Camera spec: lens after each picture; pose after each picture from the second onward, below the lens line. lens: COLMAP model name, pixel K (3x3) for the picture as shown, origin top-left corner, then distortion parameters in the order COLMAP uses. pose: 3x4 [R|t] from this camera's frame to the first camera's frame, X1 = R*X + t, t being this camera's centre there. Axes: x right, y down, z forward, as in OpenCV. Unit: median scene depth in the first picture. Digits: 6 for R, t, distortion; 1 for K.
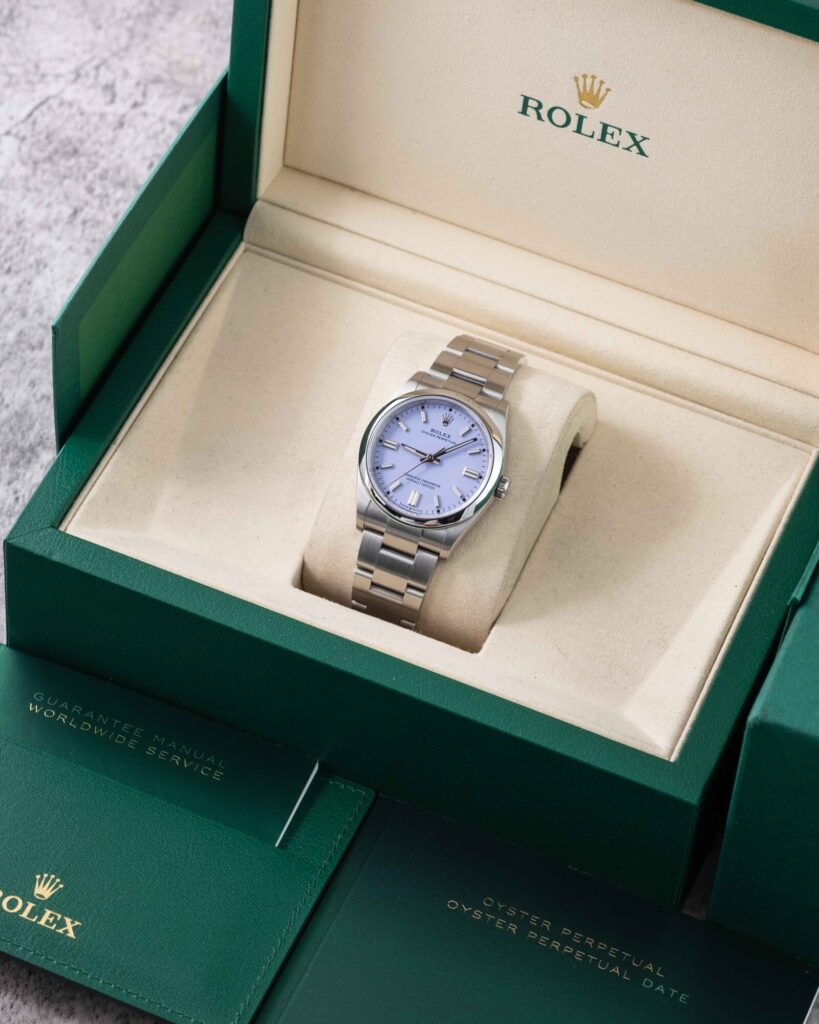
lens RADIAL K [[4237.6, 0, 413.3], [0, 4237.6, 516.6], [0, 0, 1]] dist [0.185792, 0.000000]
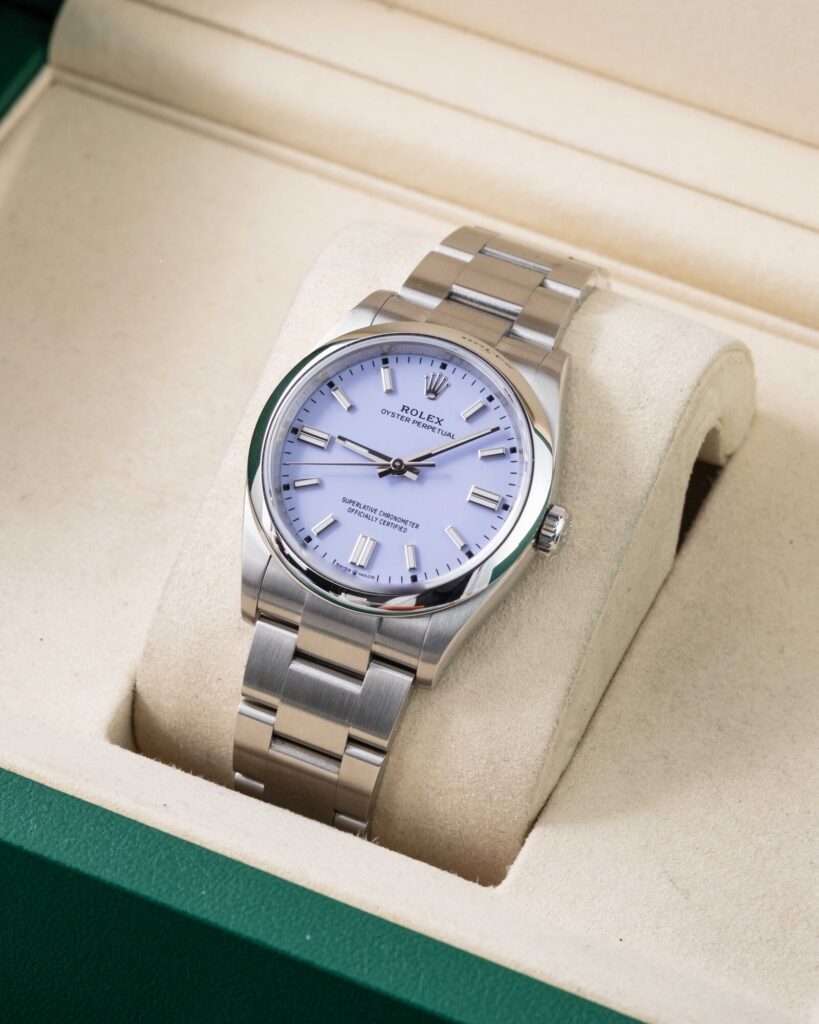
lens RADIAL K [[4237.6, 0, 418.3], [0, 4237.6, 512.6], [0, 0, 1]] dist [0.185792, 0.000000]
pose [[0.999338, 0.007168, -0.035671, 0.022739], [-0.009943, 0.996886, -0.078233, 0.027690], [0.034999, 0.078536, 0.996297, 0.527994]]
